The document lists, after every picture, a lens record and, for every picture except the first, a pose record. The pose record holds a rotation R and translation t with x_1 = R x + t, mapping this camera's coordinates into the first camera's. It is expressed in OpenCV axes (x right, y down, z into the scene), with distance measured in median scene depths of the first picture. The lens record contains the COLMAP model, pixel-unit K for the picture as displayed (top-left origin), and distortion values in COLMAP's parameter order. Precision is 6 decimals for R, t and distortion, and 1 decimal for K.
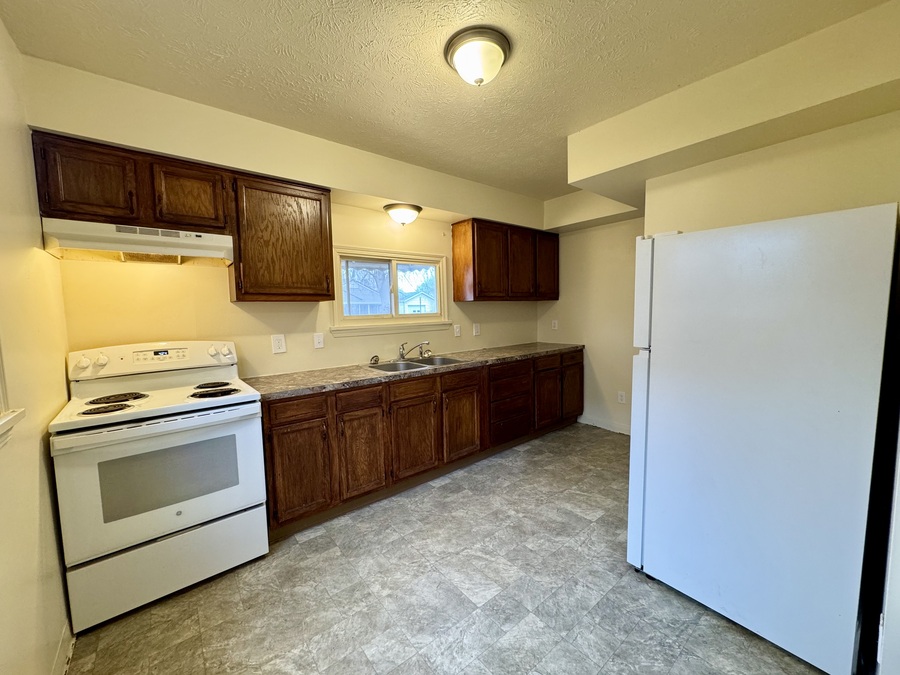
lens RADIAL K [[358.1, 0, 447.8], [0, 358.1, 336.6], [0, 0, 1]] dist [0.002575, 0.000244]
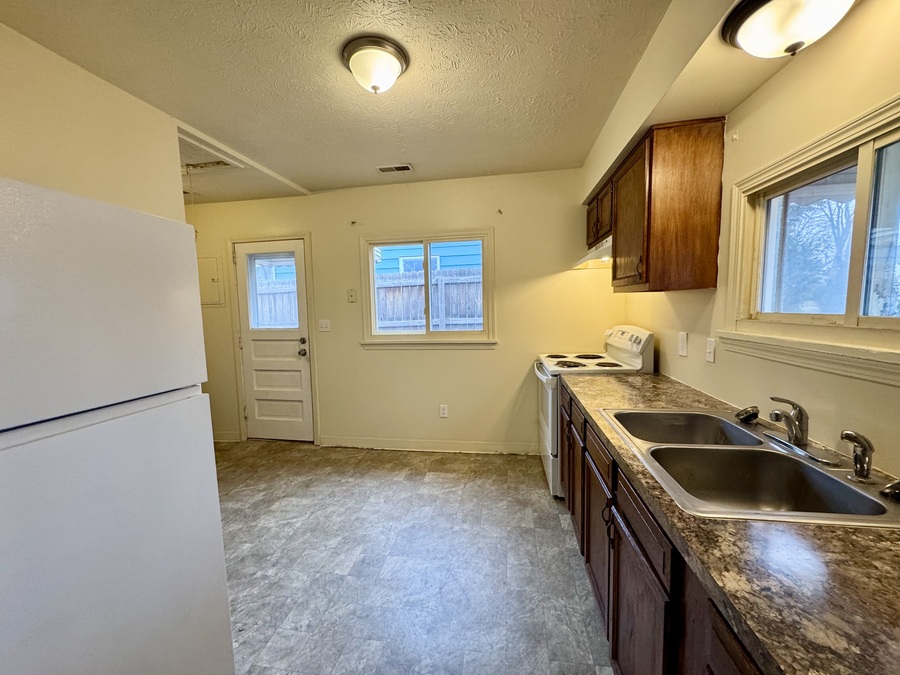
lens RADIAL K [[347.6, 0, 452.0], [0, 347.6, 340.2], [0, 0, 1]] dist [0.001583, -0.000003]
pose [[-0.731217, 0.107600, -0.673605, 0.618577], [-0.007141, 0.986219, 0.165288, -0.169335], [0.682107, 0.125672, -0.720372, 1.819925]]
